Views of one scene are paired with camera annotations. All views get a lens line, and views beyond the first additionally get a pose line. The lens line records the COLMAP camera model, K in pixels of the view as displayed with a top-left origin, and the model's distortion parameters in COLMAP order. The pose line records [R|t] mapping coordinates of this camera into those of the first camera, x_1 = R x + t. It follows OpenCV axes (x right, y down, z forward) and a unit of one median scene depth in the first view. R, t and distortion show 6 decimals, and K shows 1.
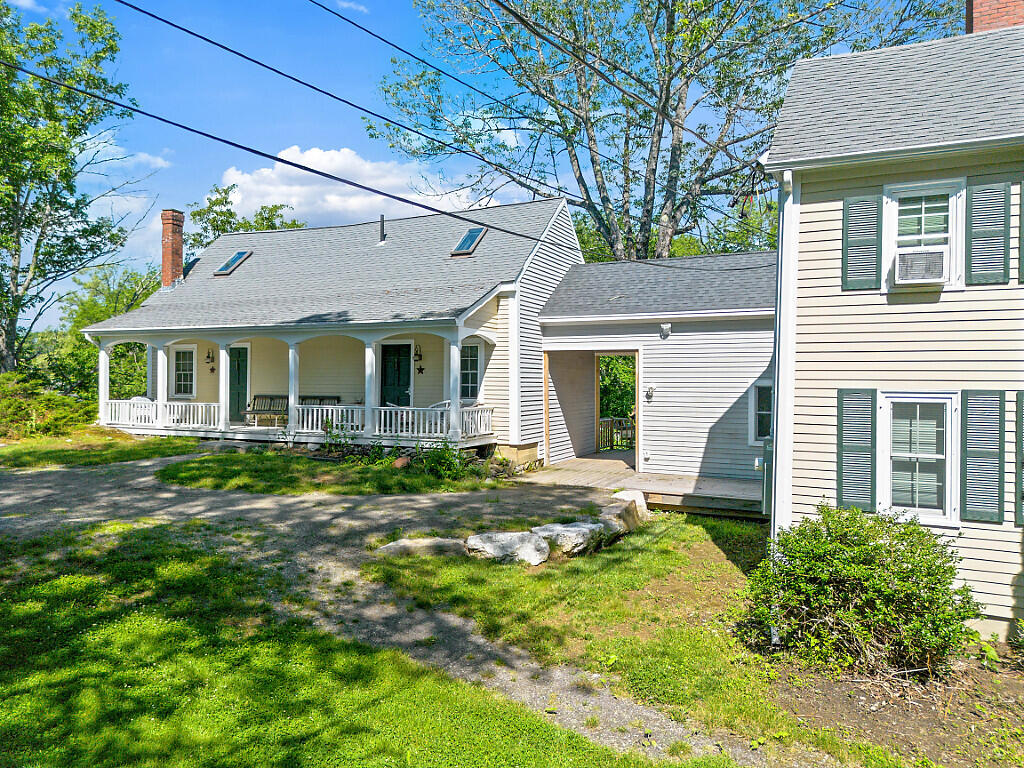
lens RADIAL K [[720.0, 0, 512.0], [0, 720.0, 384.0], [0, 0, 1]] dist [0.067547, -0.069073]
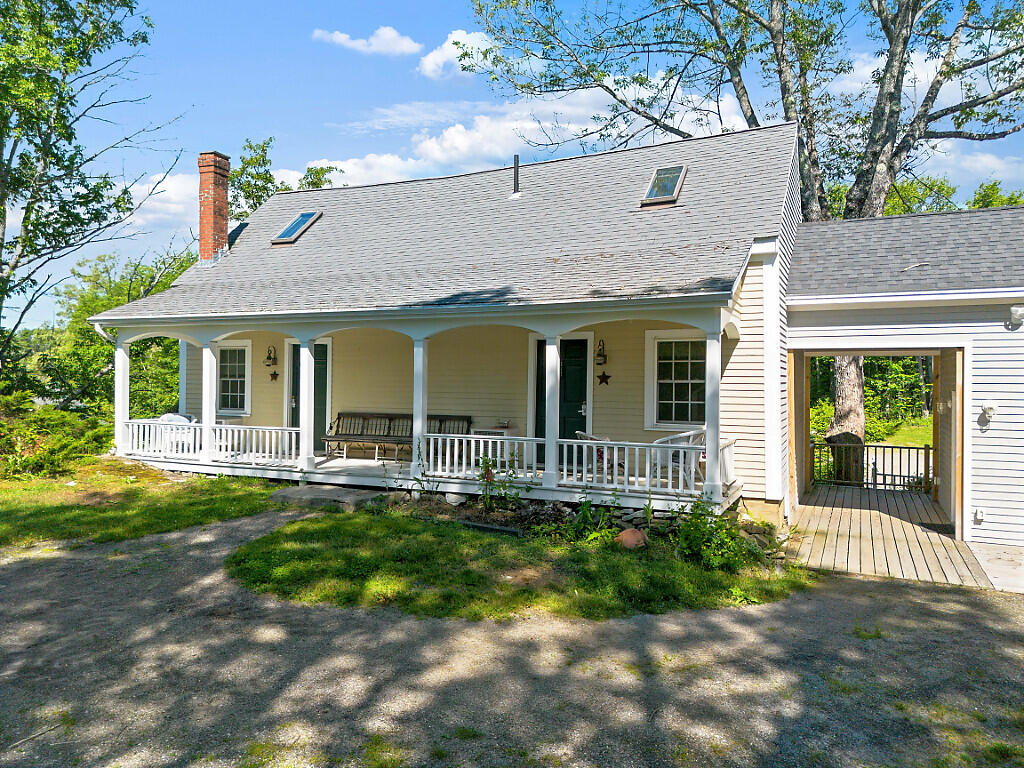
lens RADIAL K [[720.0, 0, 512.0], [0, 720.0, 384.0], [0, 0, 1]] dist [0.067547, -0.069073]
pose [[0.999995, 0.001208, 0.002760, -0.202466], [-0.001213, 0.999998, 0.001837, -0.014458], [-0.002758, -0.001841, 0.999995, 0.326292]]
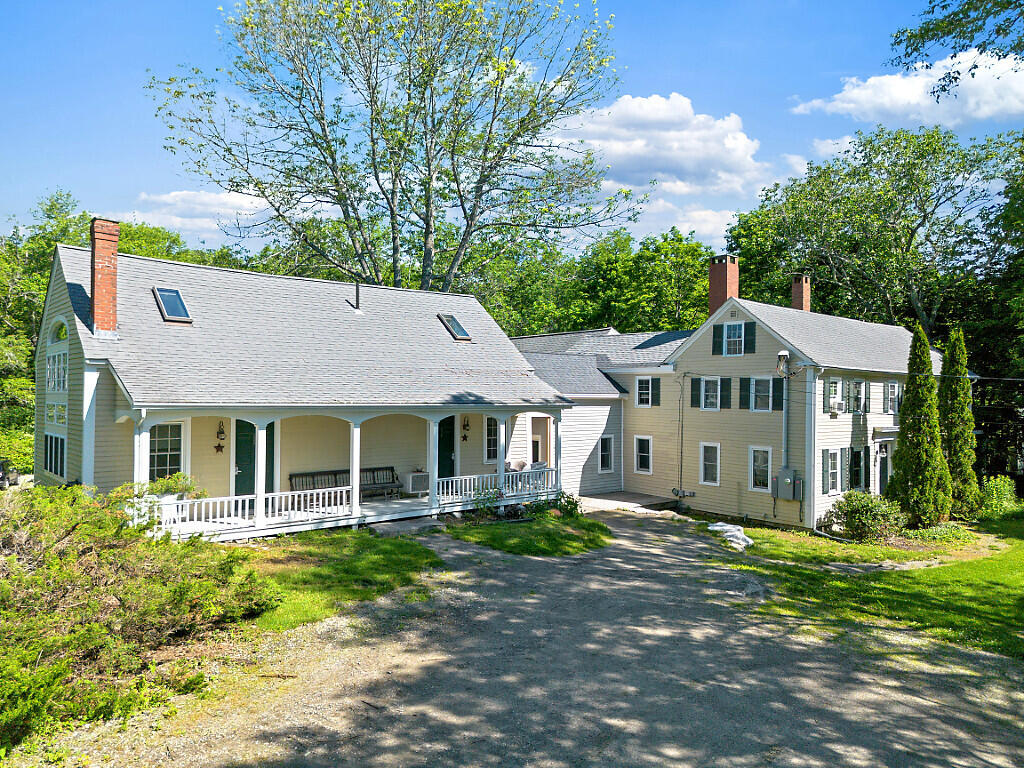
lens RADIAL K [[720.0, 0, 512.0], [0, 720.0, 384.0], [0, 0, 1]] dist [0.067547, -0.069073]
pose [[0.420168, 0.010115, 0.907390, -1.110924], [-0.006315, 0.999946, -0.008223, -0.094705], [-0.907424, -0.002276, 0.420209, 0.410519]]
